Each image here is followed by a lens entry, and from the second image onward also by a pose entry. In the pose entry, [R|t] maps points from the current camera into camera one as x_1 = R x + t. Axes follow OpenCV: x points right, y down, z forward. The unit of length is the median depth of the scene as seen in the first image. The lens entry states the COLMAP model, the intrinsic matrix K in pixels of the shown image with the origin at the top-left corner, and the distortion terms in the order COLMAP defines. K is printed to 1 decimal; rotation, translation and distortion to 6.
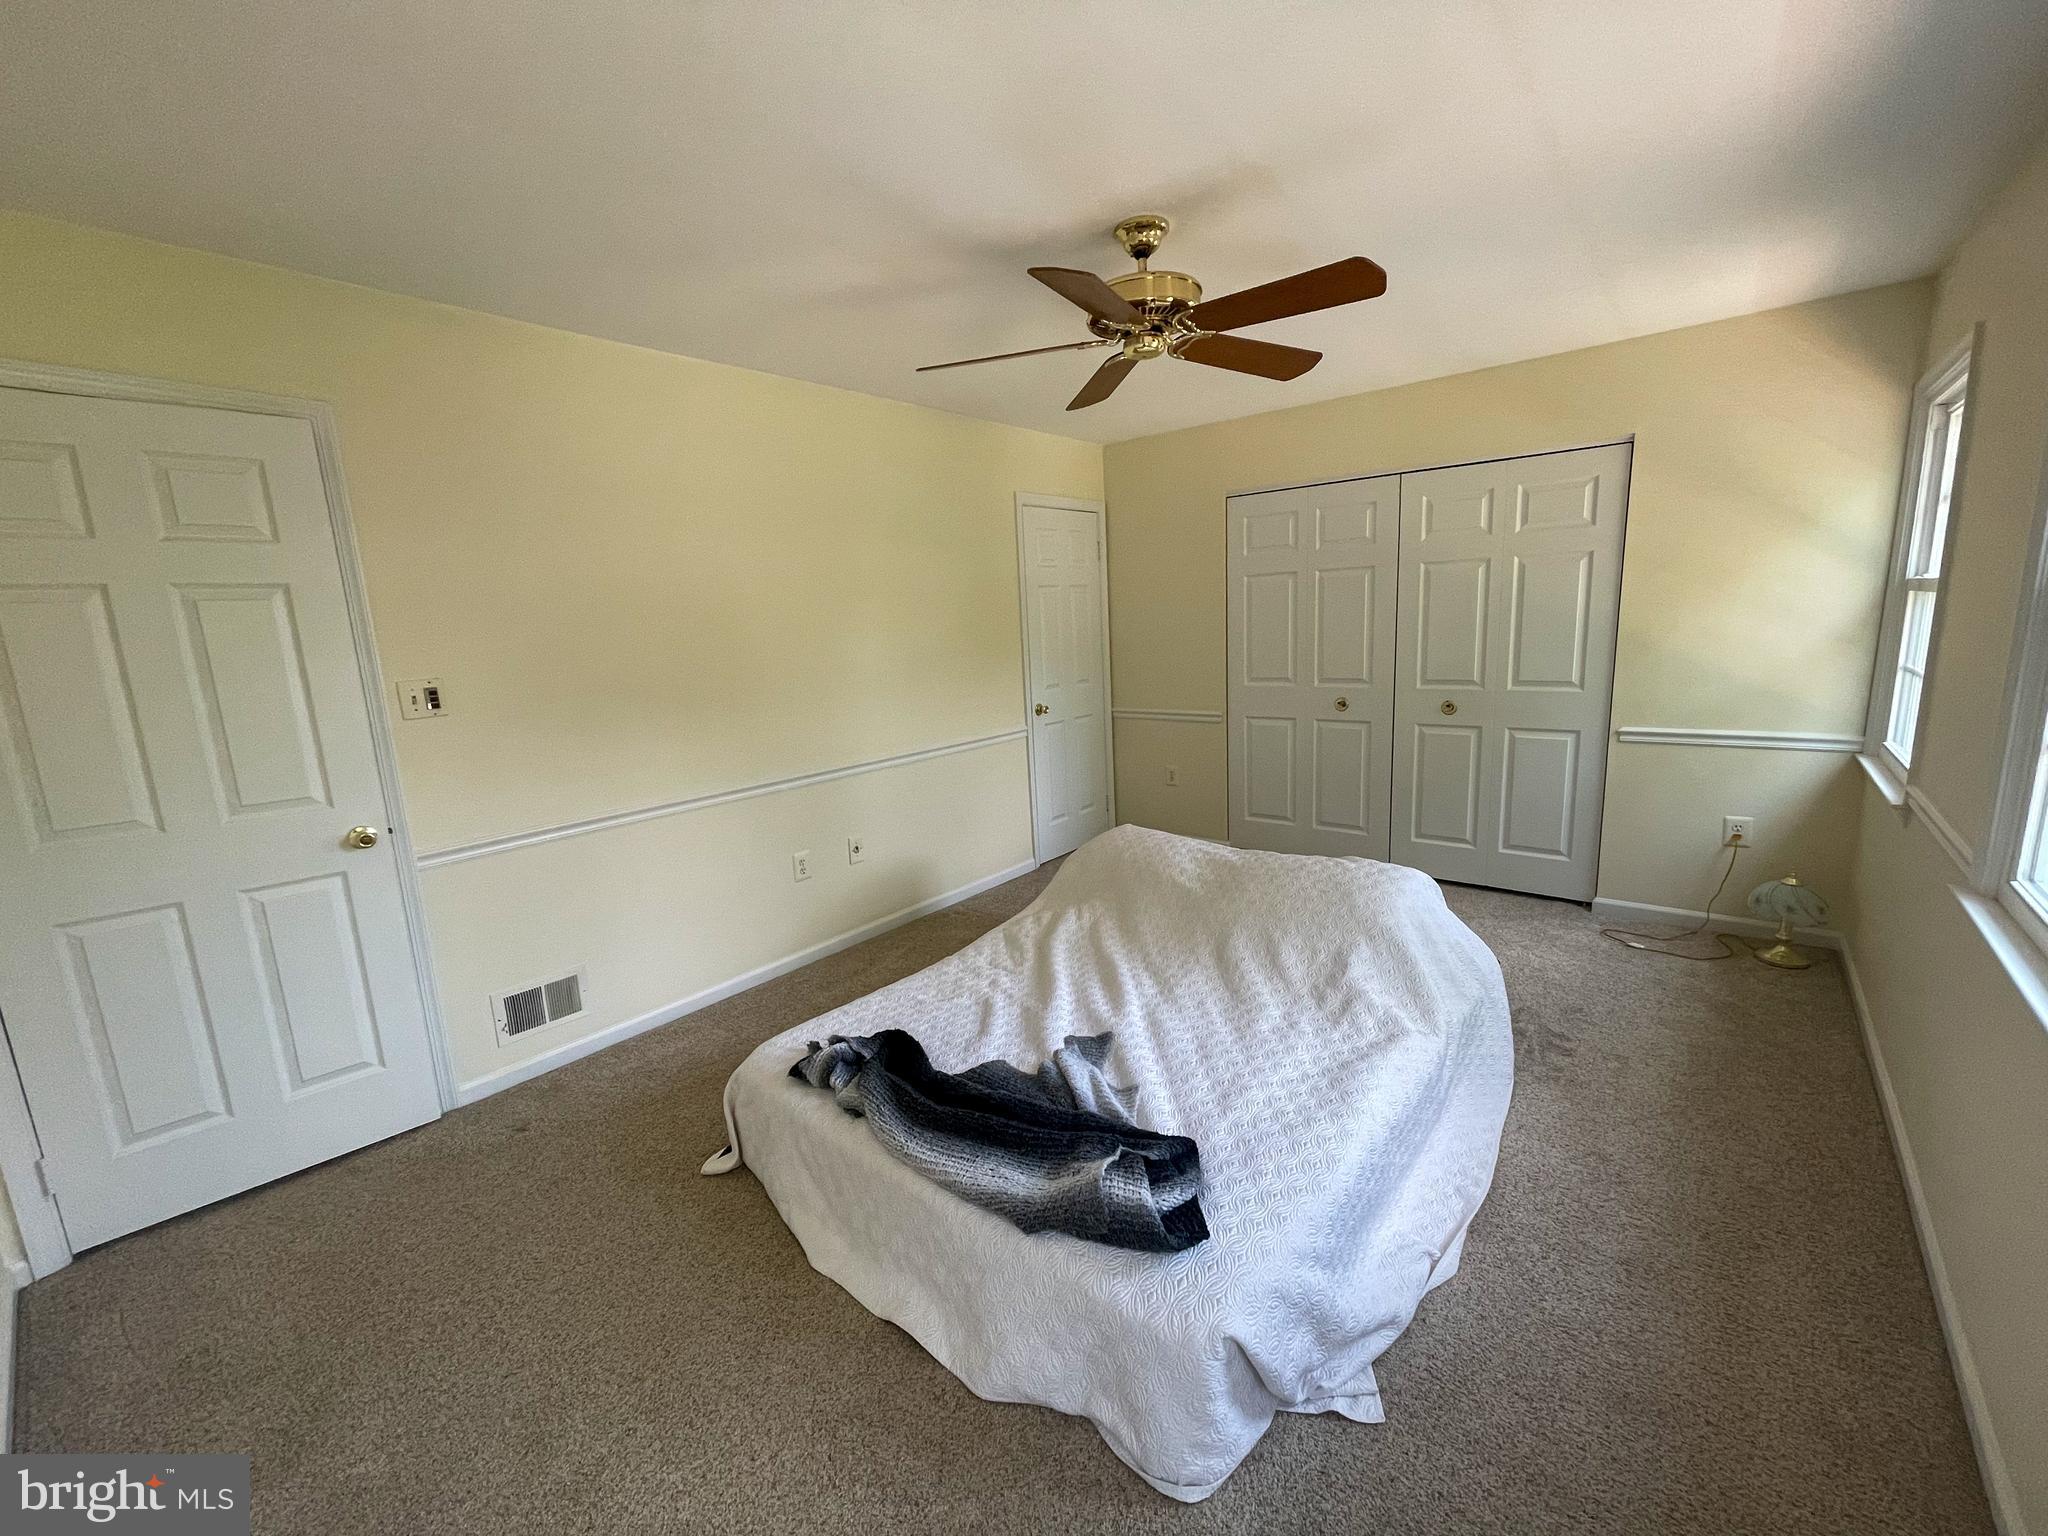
lens RADIAL K [[828.3, 0, 1019.1], [0, 828.3, 771.0], [0, 0, 1]] dist [0.001792, 0.000506]
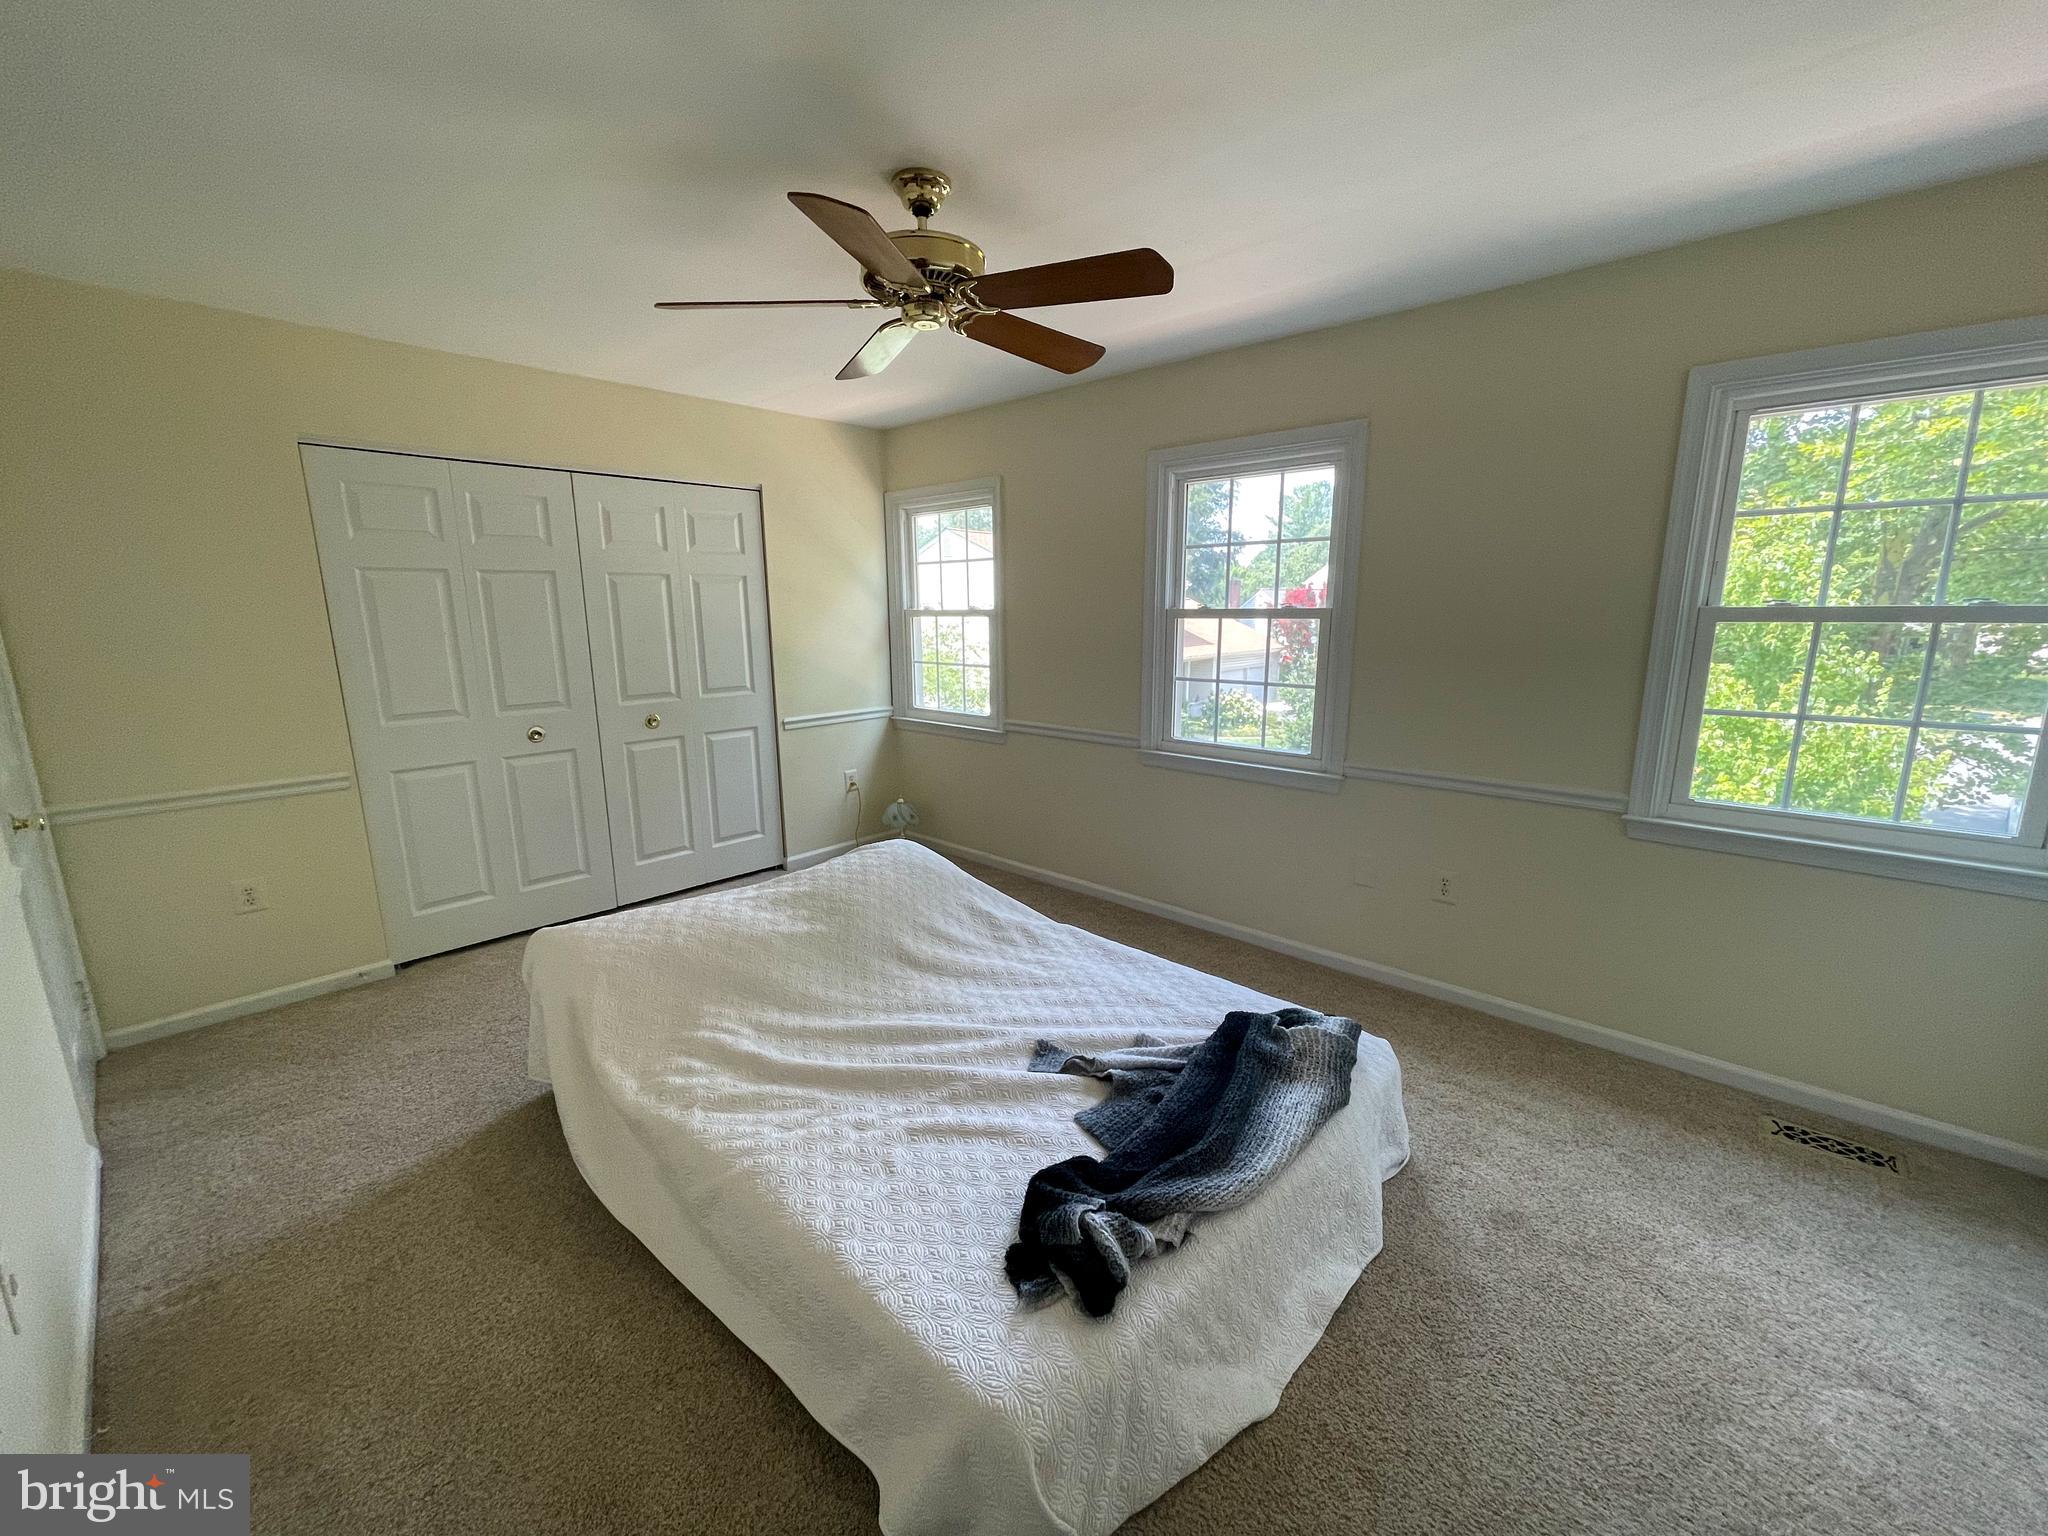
lens RADIAL K [[828.3, 0, 1019.1], [0, 828.3, 771.0], [0, 0, 1]] dist [0.001792, 0.000506]
pose [[0.040874, -0.150903, 0.987703, -0.587236], [0.194226, 0.970873, 0.140294, -0.094911], [-0.980105, 0.186103, 0.068993, 0.662877]]
